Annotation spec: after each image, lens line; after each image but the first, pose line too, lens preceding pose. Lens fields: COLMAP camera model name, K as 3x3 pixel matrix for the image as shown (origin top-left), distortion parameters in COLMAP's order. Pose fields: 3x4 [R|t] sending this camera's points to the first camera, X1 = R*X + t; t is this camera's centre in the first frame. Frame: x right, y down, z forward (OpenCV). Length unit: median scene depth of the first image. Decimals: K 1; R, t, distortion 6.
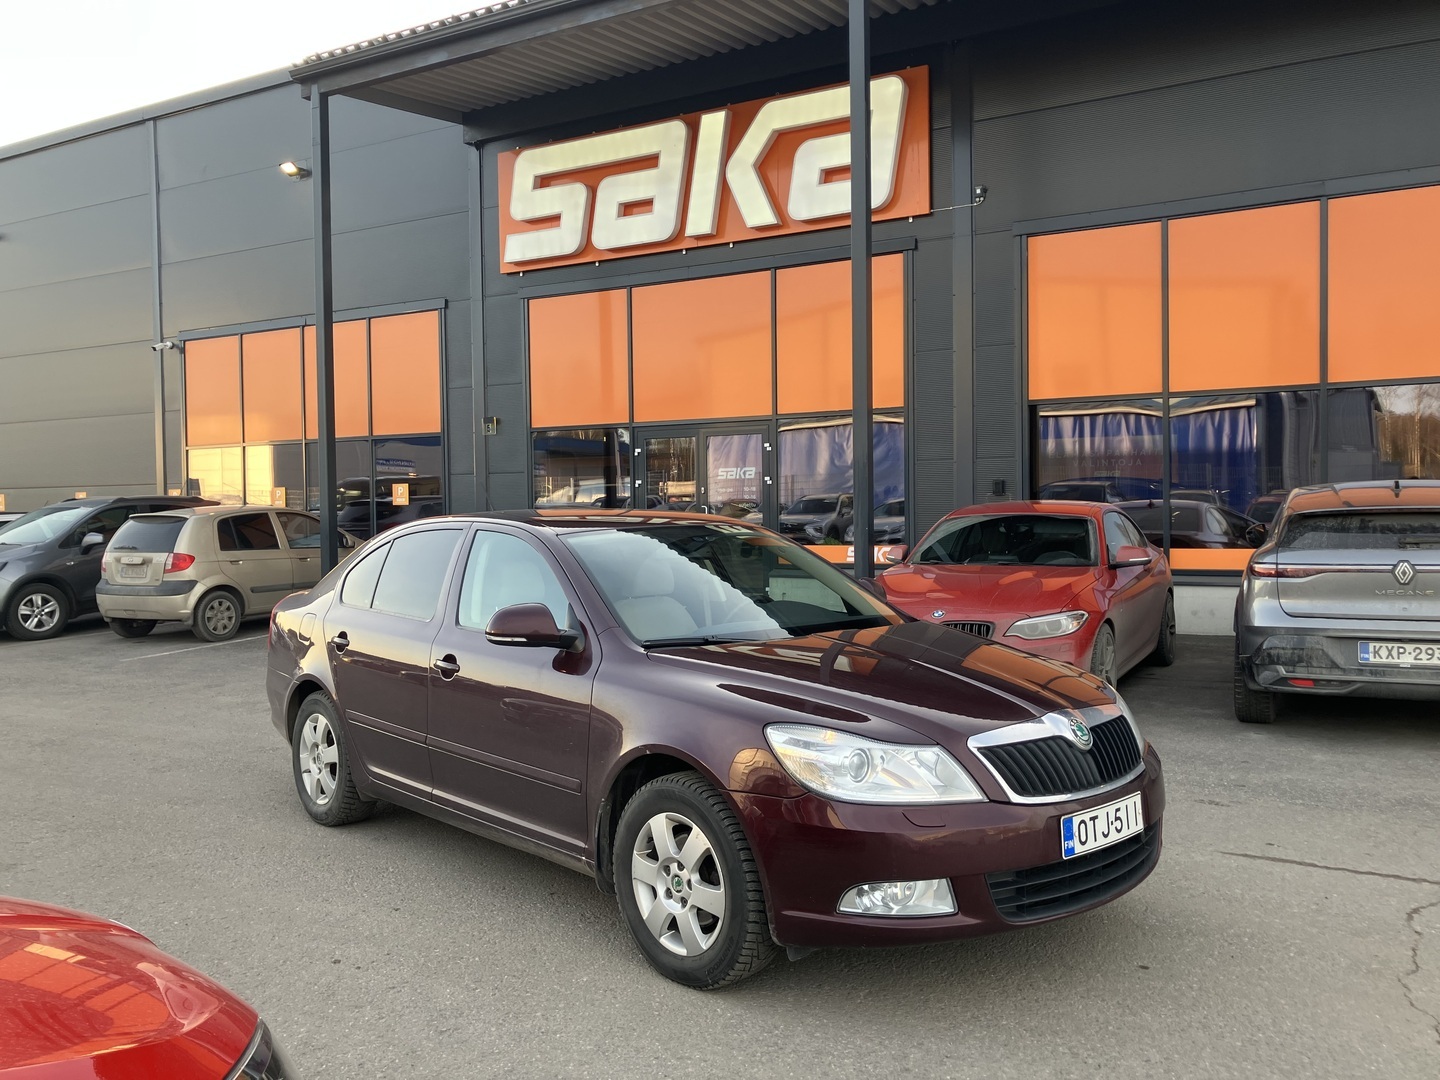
lens RADIAL K [[1163.0, 0, 720.6], [0, 1163.0, 604.7], [0, 0, 1]] dist [0.000781, -0.003081]
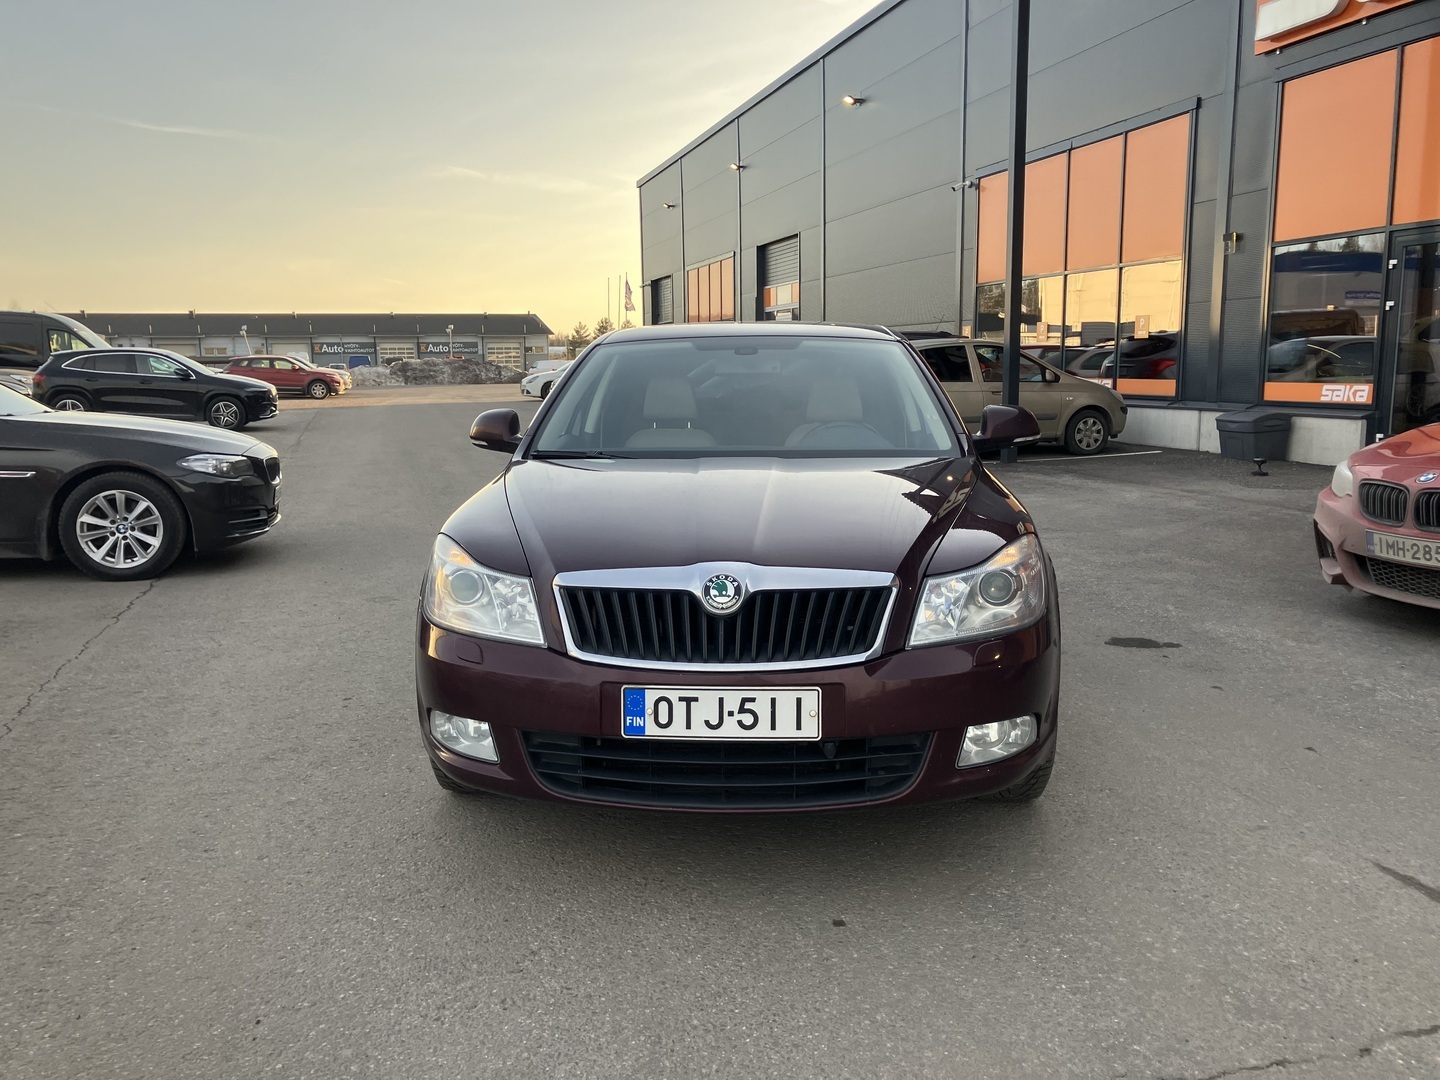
lens RADIAL K [[1163.0, 0, 720.6], [0, 1163.0, 604.7], [0, 0, 1]] dist [0.000781, -0.003081]
pose [[0.711409, 0.146776, -0.687280, 0.842931], [-0.054347, 0.986509, 0.154425, 0.000734], [0.700673, -0.072508, 0.709788, 0.461779]]
